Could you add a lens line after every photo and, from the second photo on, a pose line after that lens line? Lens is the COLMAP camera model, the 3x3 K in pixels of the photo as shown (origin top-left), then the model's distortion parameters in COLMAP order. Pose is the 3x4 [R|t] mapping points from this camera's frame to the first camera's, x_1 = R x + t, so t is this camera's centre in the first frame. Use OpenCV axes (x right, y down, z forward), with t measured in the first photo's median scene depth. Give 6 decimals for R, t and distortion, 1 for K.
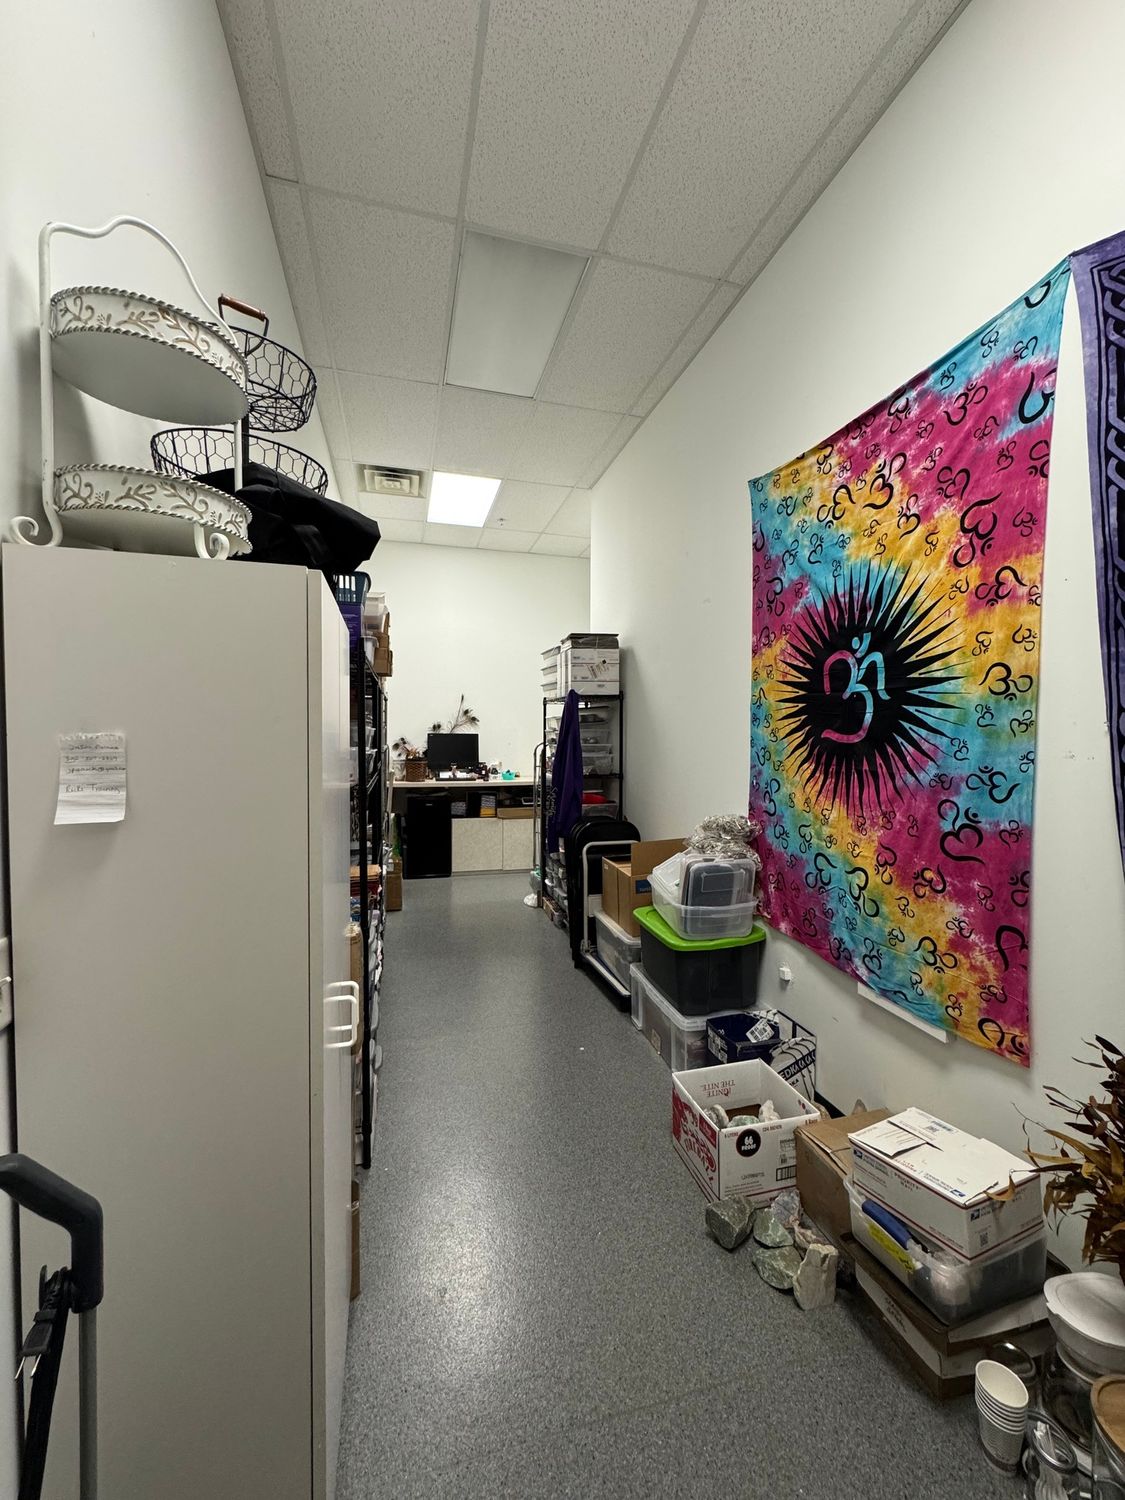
lens RADIAL K [[598.6, 0, 558.4], [0, 598.6, 746.4], [0, 0, 1]] dist [0.003570, 0.000836]
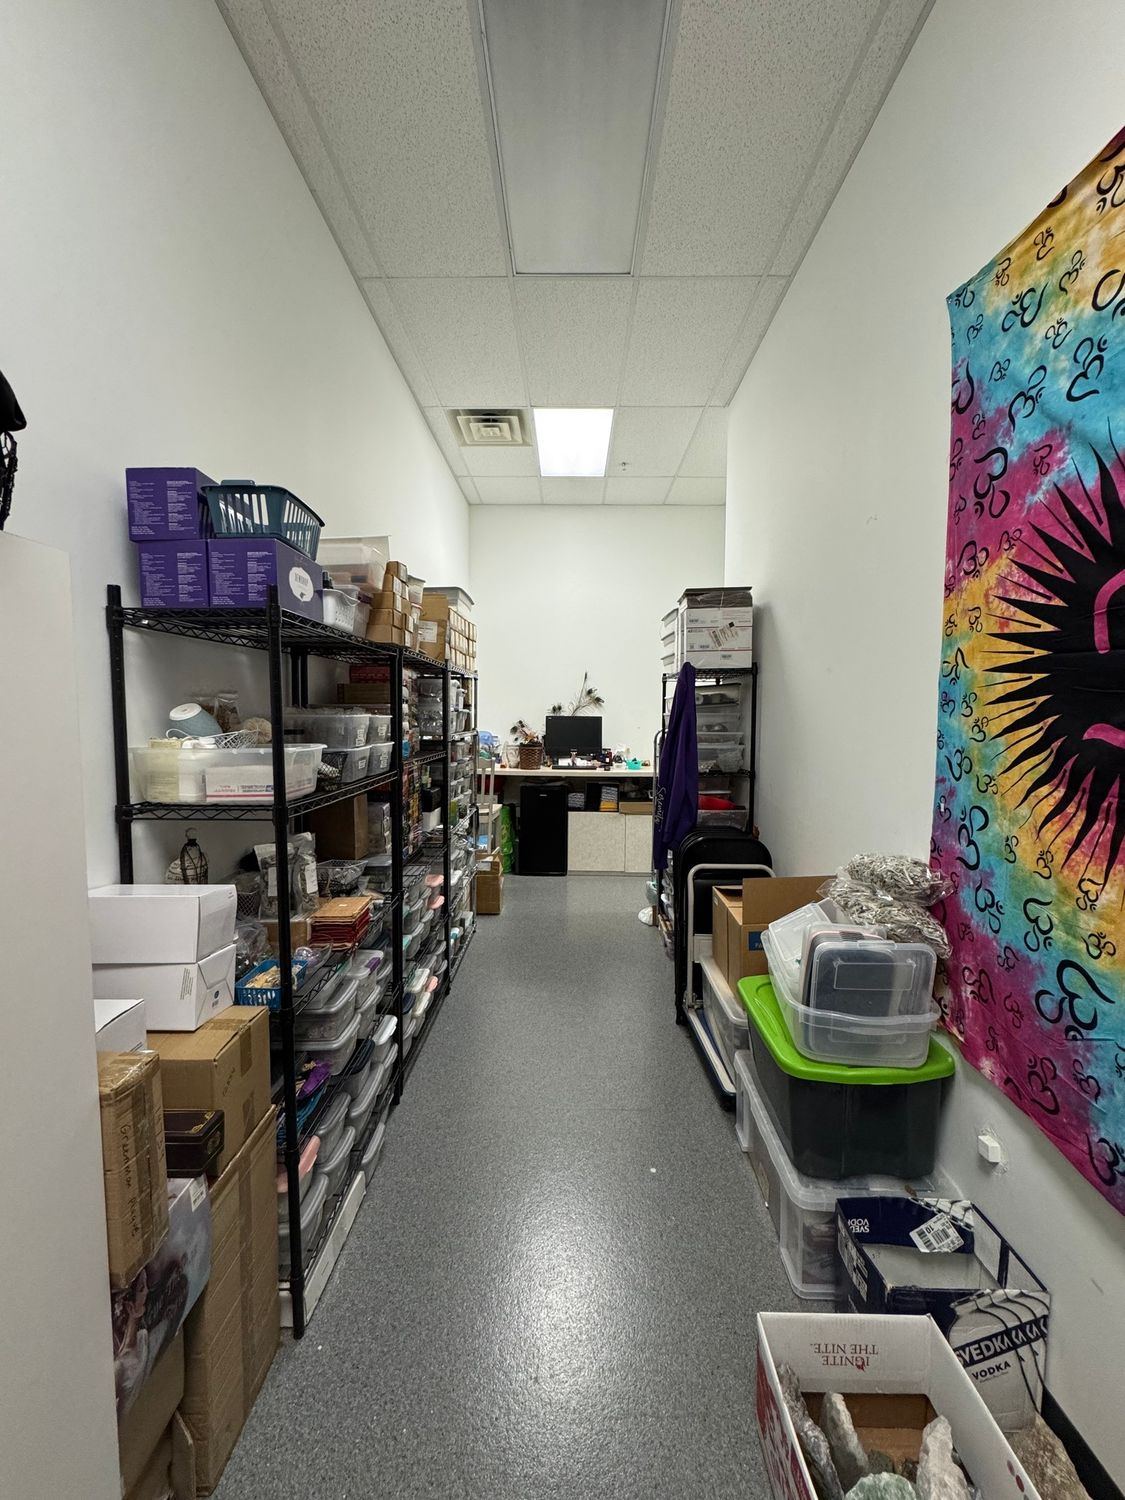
lens RADIAL K [[598.6, 0, 562.6], [0, 598.6, 748.8], [0, 0, 1]] dist [0.003570, 0.000836]
pose [[0.962612, 0.016721, -0.270367, 0.121813], [-0.006081, 0.999175, 0.040146, -0.020397], [0.270815, -0.037001, 0.961920, 0.315686]]
